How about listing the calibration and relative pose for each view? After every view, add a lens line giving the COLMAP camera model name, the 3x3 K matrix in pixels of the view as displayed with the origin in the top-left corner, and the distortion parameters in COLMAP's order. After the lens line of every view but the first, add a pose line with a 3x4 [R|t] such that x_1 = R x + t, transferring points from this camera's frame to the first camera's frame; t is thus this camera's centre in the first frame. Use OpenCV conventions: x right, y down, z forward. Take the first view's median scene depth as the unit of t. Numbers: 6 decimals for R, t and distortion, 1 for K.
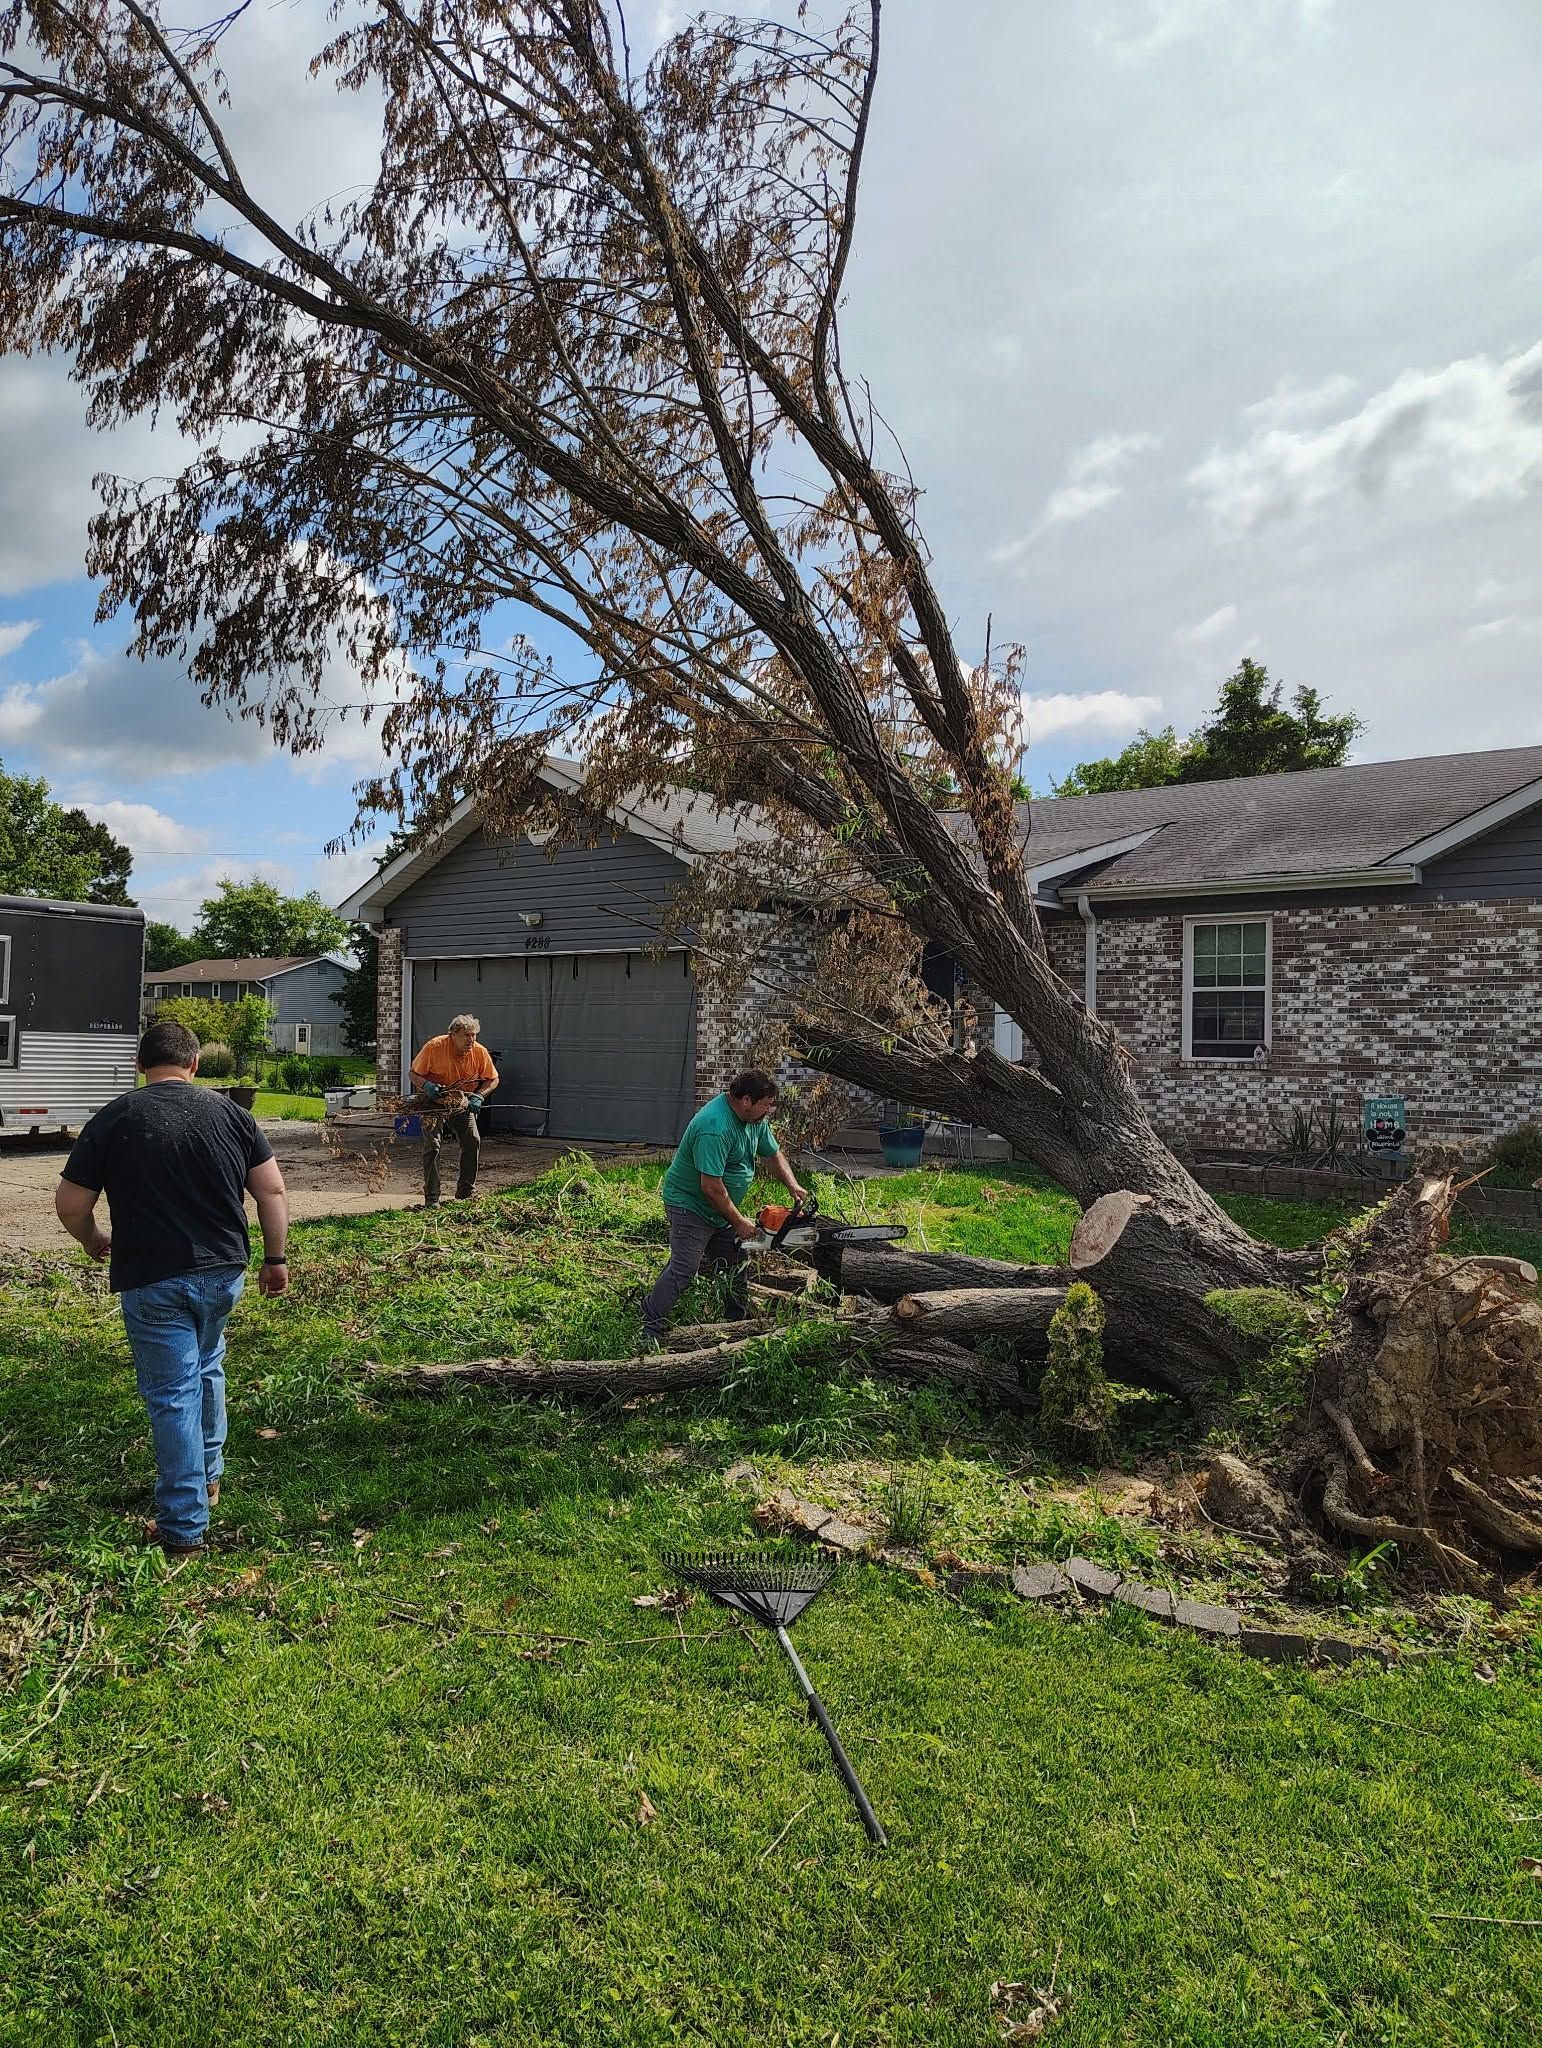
lens RADIAL K [[1446.8, 0, 771.0], [0, 1446.8, 1024.0], [0, 0, 1]] dist [0.089372, -0.128762]
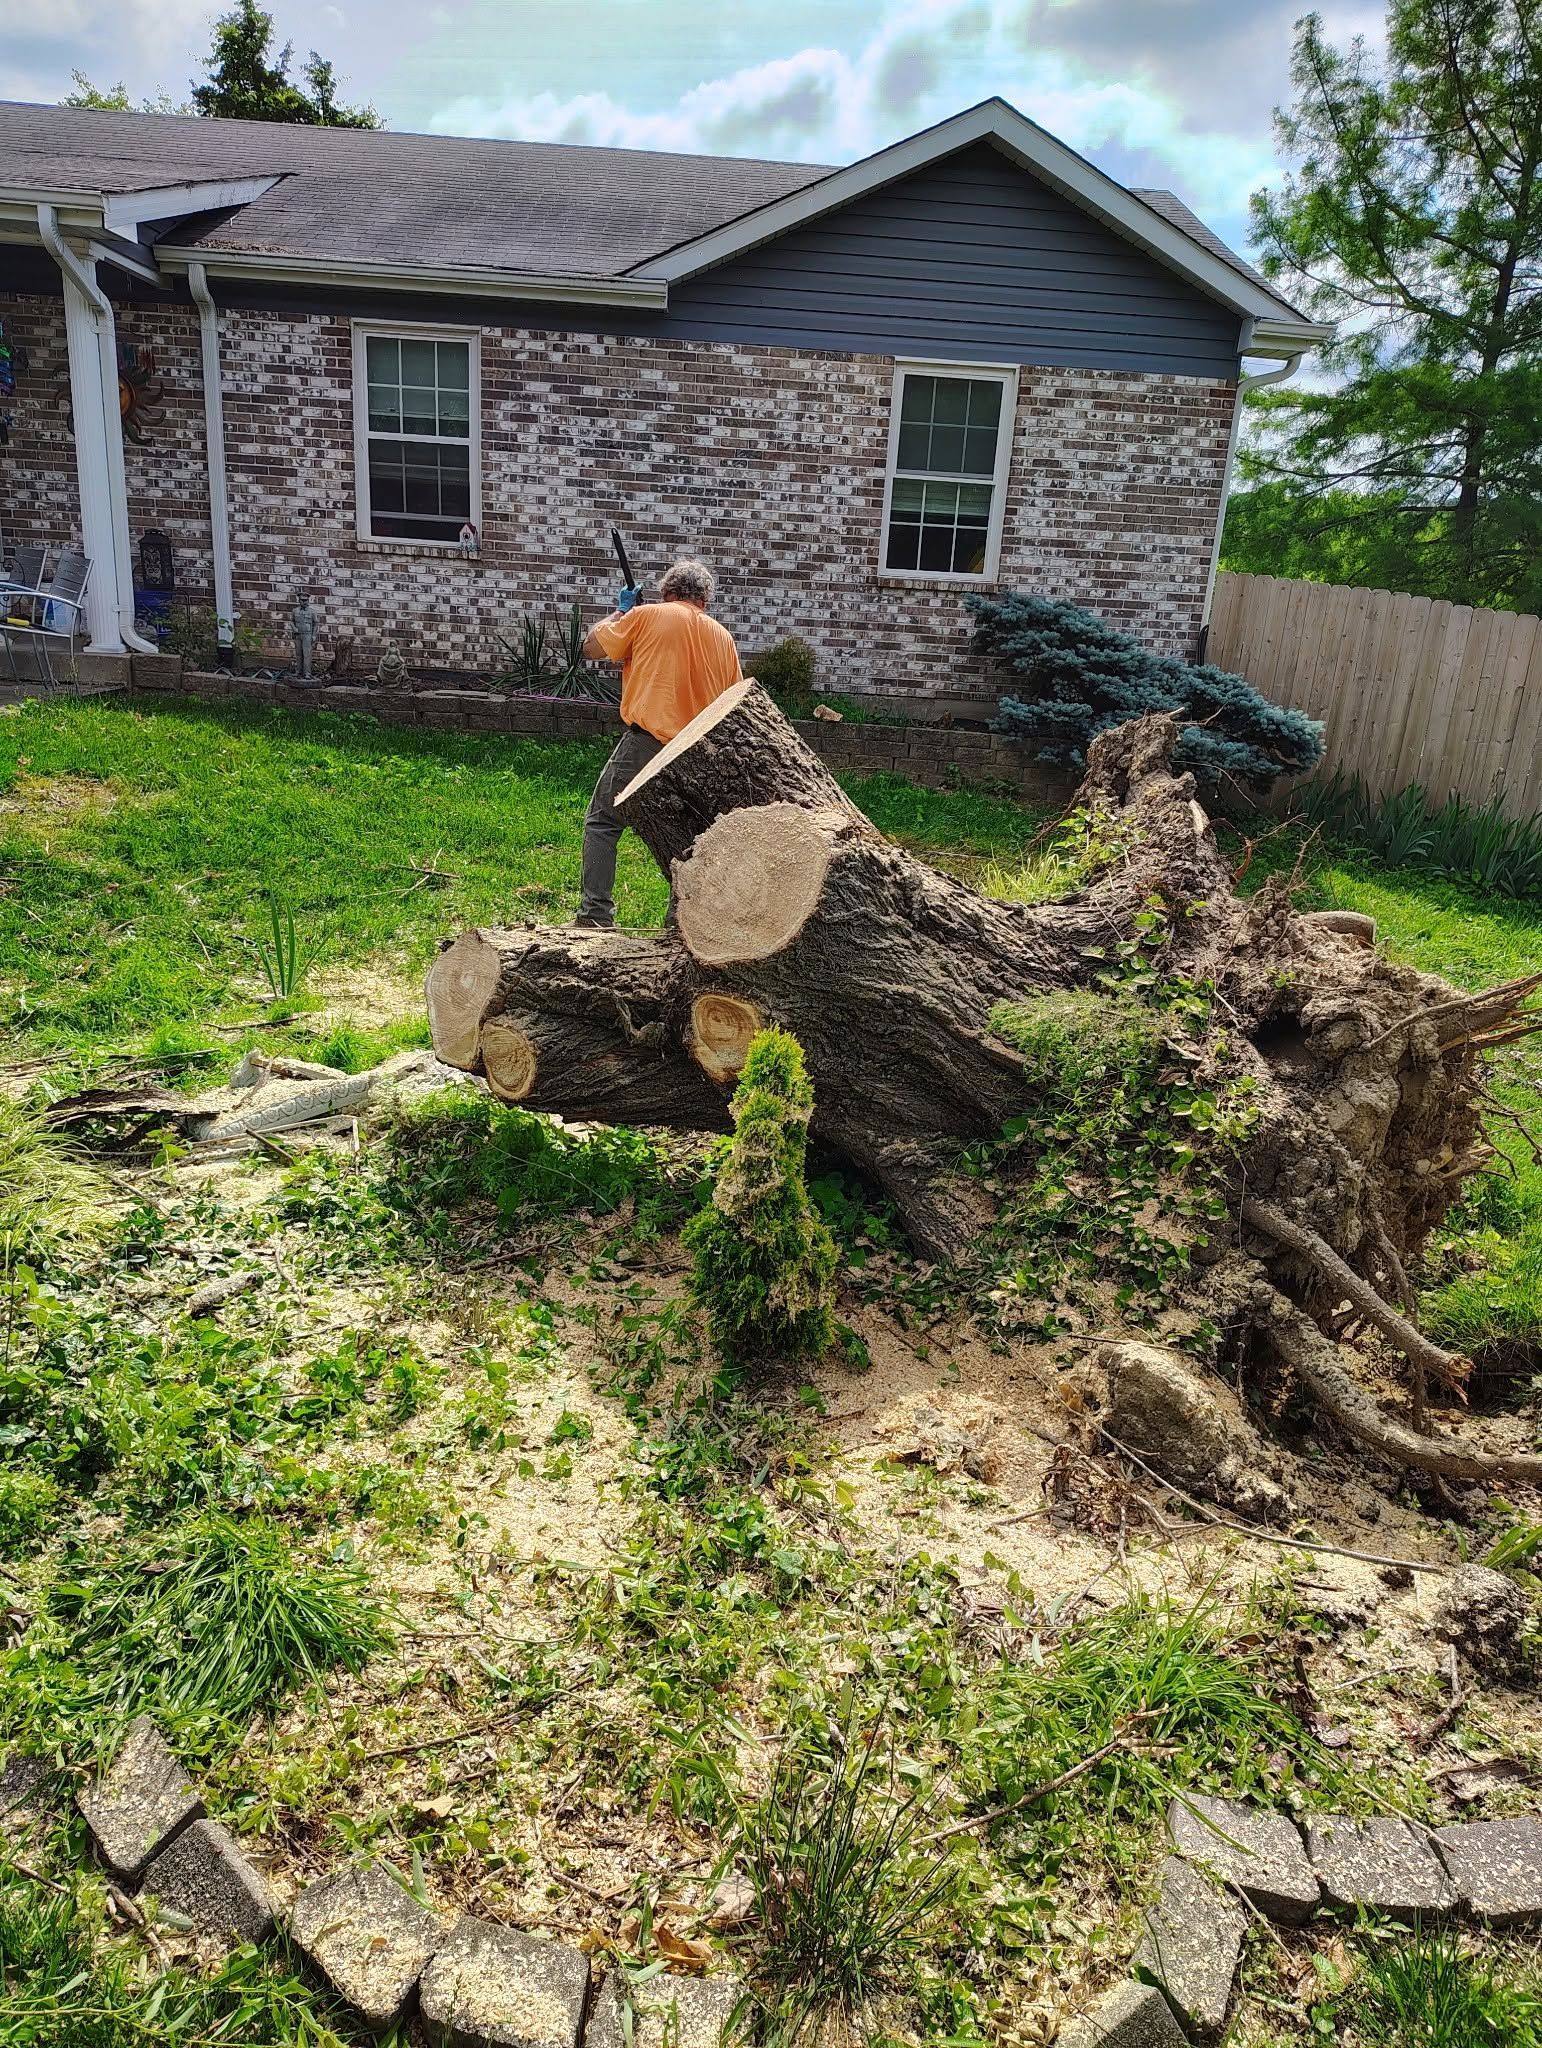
lens RADIAL K [[1446.8, 0, 771.0], [0, 1446.8, 1024.0], [0, 0, 1]] dist [0.089372, -0.128762]
pose [[0.780242, -0.155740, 0.605778, -0.036664], [-0.058402, 0.946134, 0.318464, 0.009114], [-0.622745, -0.283858, 0.729118, 0.289690]]
